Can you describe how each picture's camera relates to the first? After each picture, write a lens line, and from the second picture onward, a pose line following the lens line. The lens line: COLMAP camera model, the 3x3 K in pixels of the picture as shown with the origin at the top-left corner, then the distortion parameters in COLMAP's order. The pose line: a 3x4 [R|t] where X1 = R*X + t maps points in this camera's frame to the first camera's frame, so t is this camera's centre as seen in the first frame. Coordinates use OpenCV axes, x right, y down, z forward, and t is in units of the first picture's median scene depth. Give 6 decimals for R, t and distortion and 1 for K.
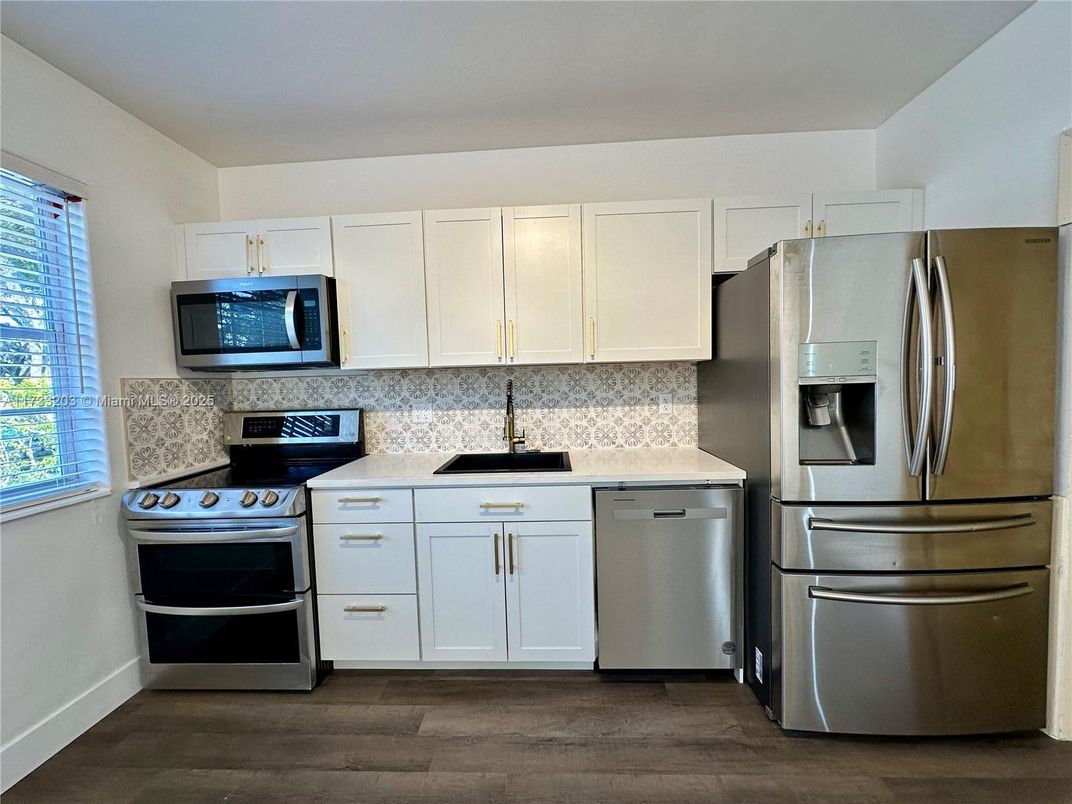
lens RADIAL K [[427.7, 0, 535.4], [0, 427.7, 402.9], [0, 0, 1]] dist [-0.002715, 0.000337]
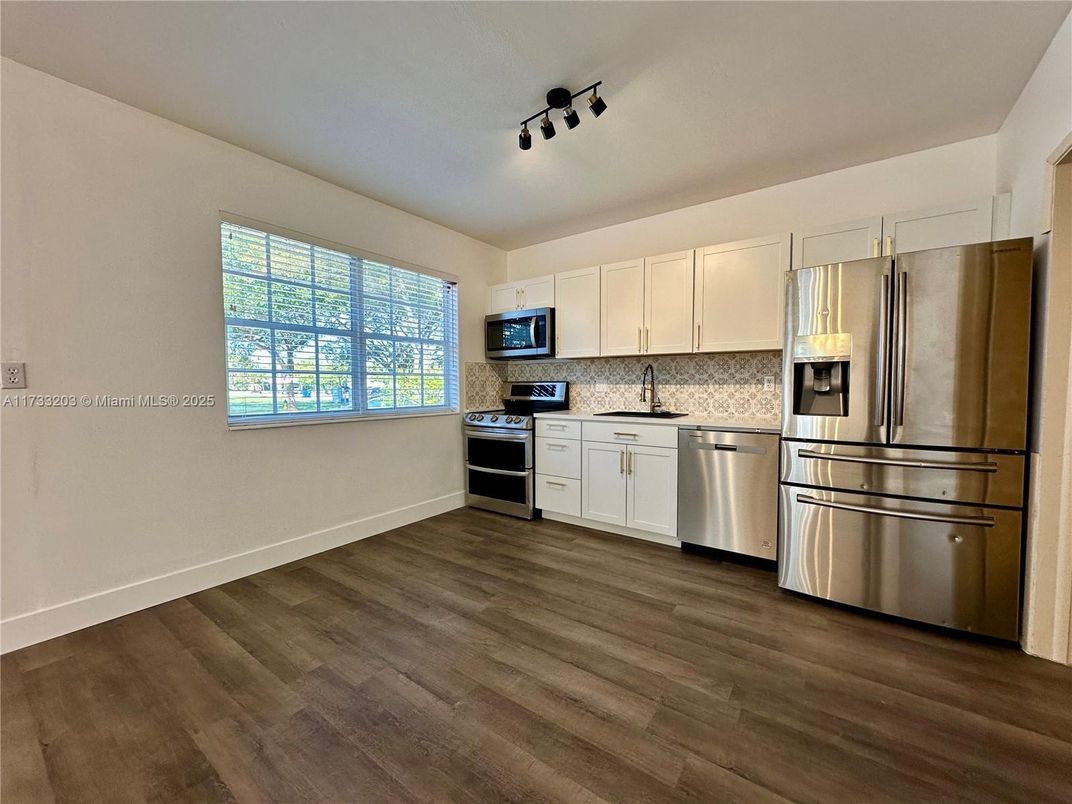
lens RADIAL K [[427.7, 0, 535.1], [0, 427.7, 402.2], [0, 0, 1]] dist [-0.002715, 0.000337]
pose [[0.836884, 0.050221, -0.545072, 0.527128], [-0.052341, 0.998561, 0.011641, 0.102622], [0.544872, 0.018787, 0.838309, -0.632115]]
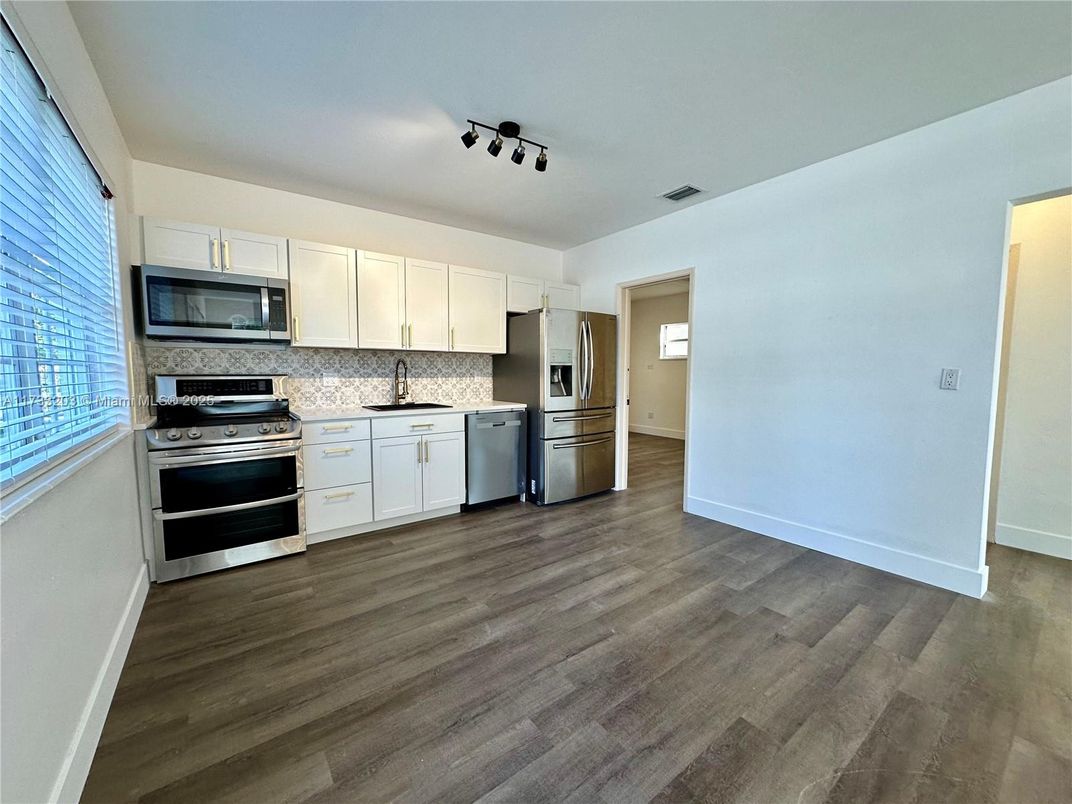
lens RADIAL K [[427.7, 0, 536.8], [0, 427.7, 402.5], [0, 0, 1]] dist [-0.002715, 0.000337]
pose [[0.771401, -0.014953, 0.636173, -0.828687], [0.008520, 0.999877, 0.013172, 0.113247], [-0.636292, -0.004741, 0.771434, -0.711059]]
